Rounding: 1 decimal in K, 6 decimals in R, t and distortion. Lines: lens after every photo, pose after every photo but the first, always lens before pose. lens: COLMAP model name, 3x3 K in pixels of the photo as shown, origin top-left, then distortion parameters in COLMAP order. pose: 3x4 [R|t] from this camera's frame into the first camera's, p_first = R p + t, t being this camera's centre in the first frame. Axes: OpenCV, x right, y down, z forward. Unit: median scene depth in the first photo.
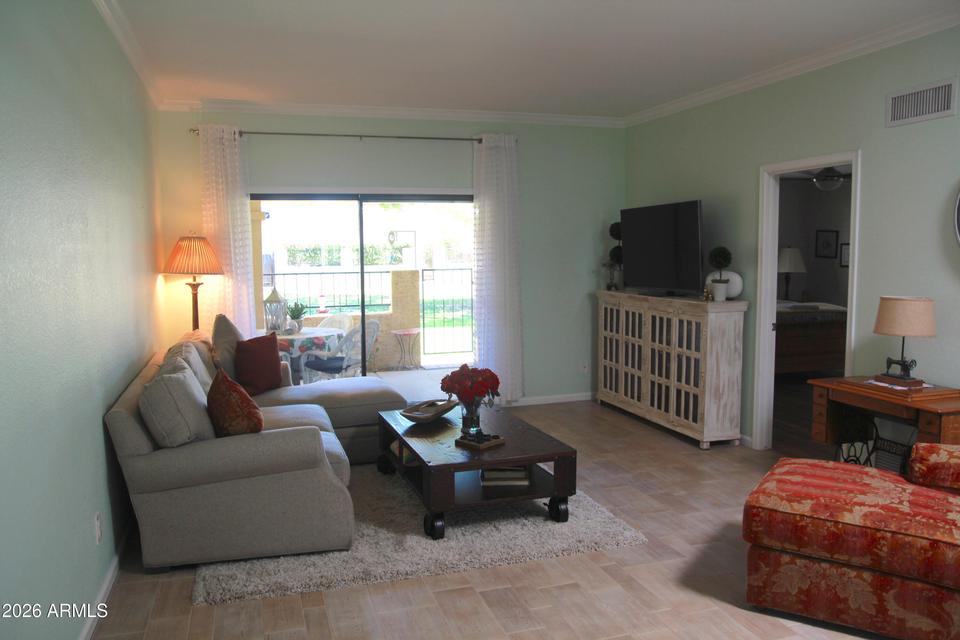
lens RADIAL K [[741.0, 0, 476.5], [0, 741.0, 319.4], [0, 0, 1]] dist [-0.131861, 0.123105]
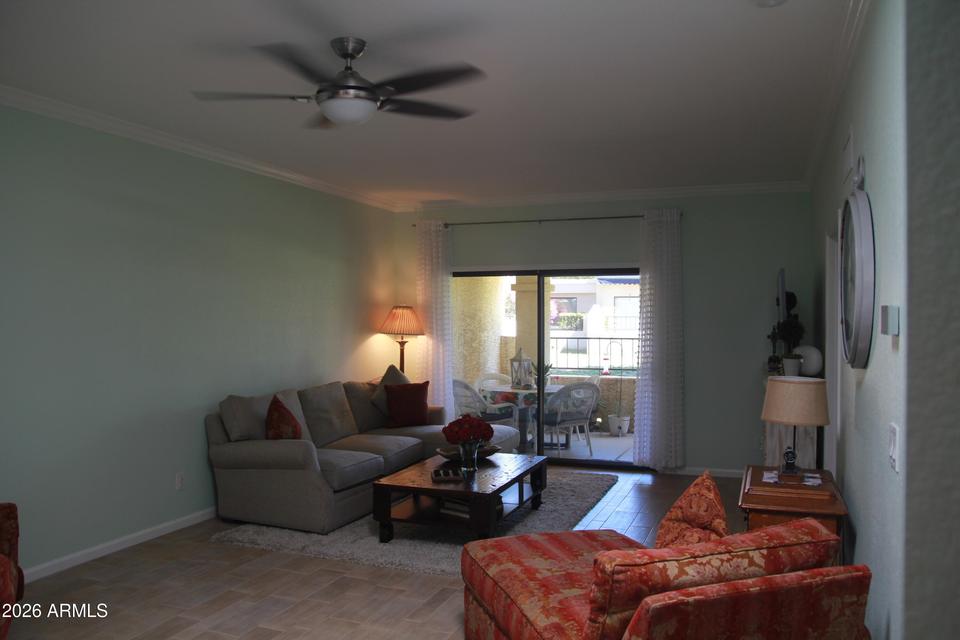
lens RADIAL K [[741.0, 0, 476.5], [0, 741.0, 319.4], [0, 0, 1]] dist [-0.131861, 0.123105]
pose [[0.778189, 0.012974, -0.627896, 0.557996], [-0.067913, 0.995662, -0.063597, -0.013297], [0.624347, 0.092133, 0.775694, 0.043351]]
